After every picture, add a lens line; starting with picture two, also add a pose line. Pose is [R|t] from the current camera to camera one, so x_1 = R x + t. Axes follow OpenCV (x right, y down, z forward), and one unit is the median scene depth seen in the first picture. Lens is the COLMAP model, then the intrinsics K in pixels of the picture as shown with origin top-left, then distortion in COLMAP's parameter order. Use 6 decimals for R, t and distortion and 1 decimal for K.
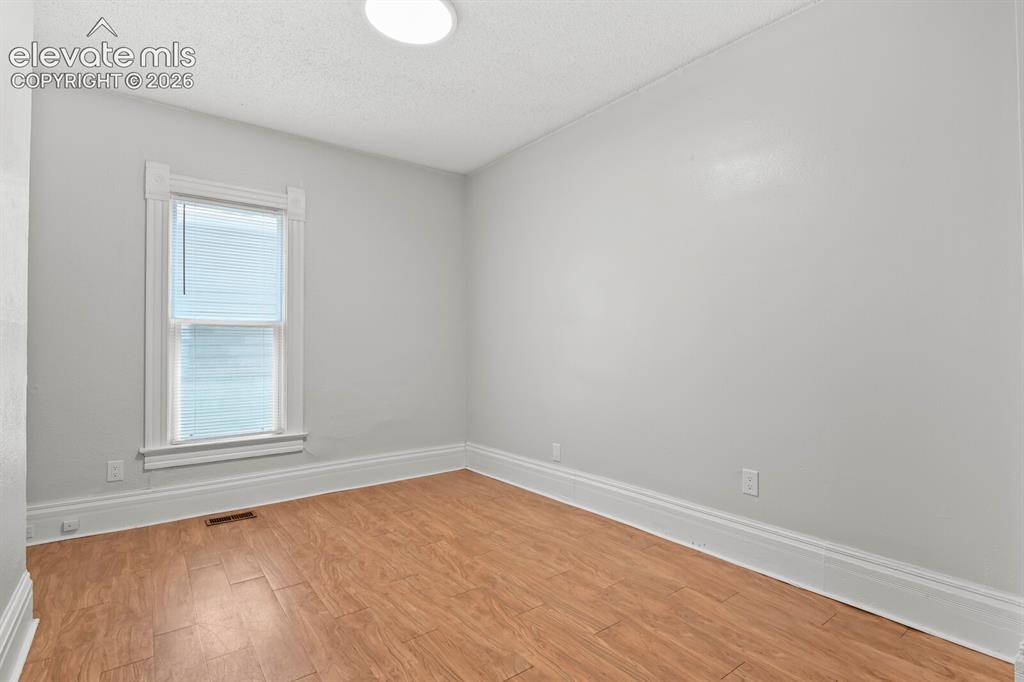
lens RADIAL K [[500.3, 0, 516.9], [0, 500.3, 338.6], [0, 0, 1]] dist [-0.001595, -0.008255]
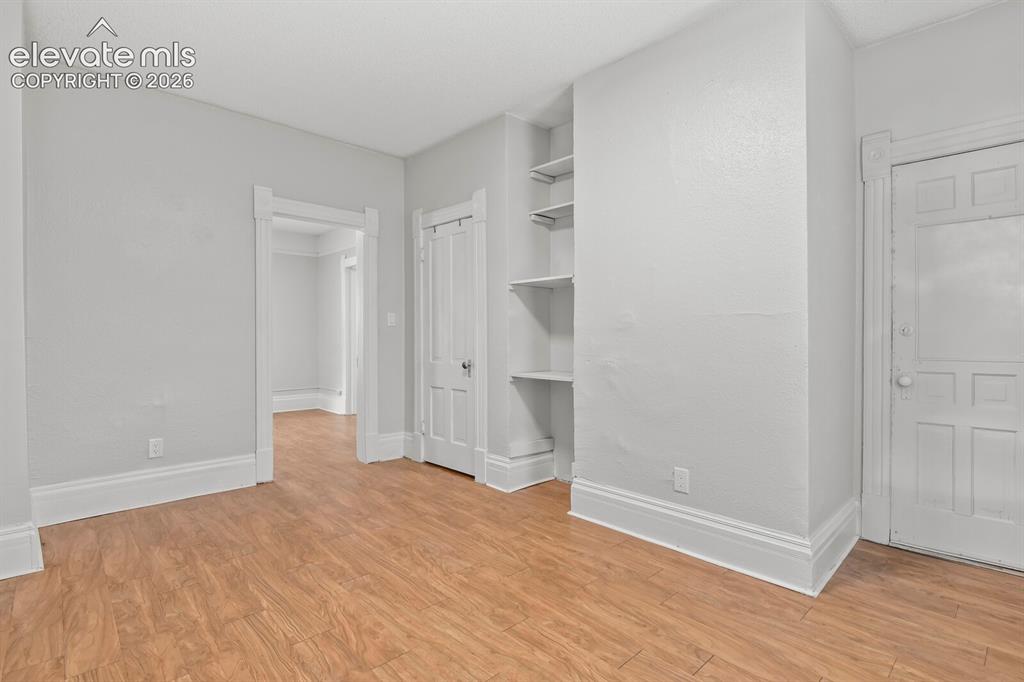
lens RADIAL K [[500.3, 0, 516.9], [0, 500.3, 338.6], [0, 0, 1]] dist [-0.001595, -0.008255]
pose [[-0.994154, 0.004464, -0.107882, -0.239971], [0.005075, 0.999973, -0.005390, 0.032860], [0.107855, -0.005906, -0.994149, 1.961787]]
